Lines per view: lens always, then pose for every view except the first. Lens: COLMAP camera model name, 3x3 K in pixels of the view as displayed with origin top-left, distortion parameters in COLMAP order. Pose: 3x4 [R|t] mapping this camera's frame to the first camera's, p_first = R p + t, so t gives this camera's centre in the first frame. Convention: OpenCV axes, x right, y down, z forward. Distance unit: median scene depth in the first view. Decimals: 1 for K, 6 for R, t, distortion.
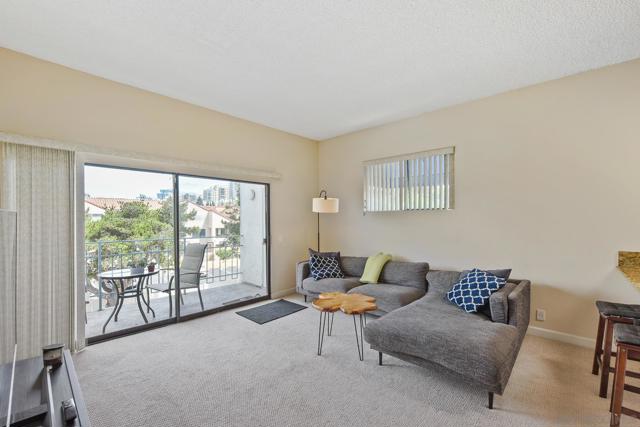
lens RADIAL K [[260.9, 0, 324.2], [0, 260.9, 217.5], [0, 0, 1]] dist [-0.003508, -0.000190]
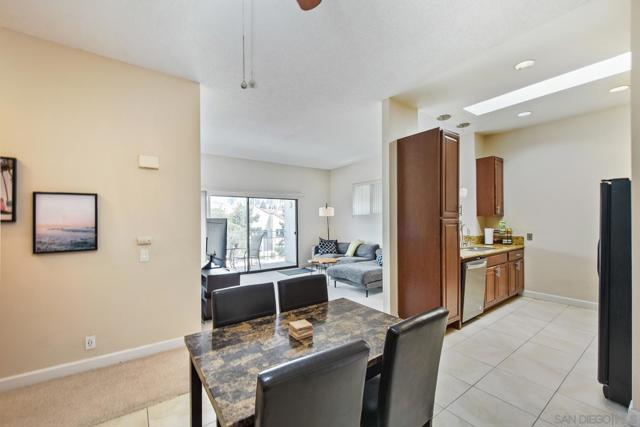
lens RADIAL K [[260.9, 0, 317.6], [0, 260.9, 213.3], [0, 0, 1]] dist [-0.003508, -0.000190]
pose [[0.971374, -0.012082, -0.237246, 0.337313], [0.006605, 0.999693, -0.023869, 0.003676], [0.237462, 0.021619, 0.971156, -0.648985]]
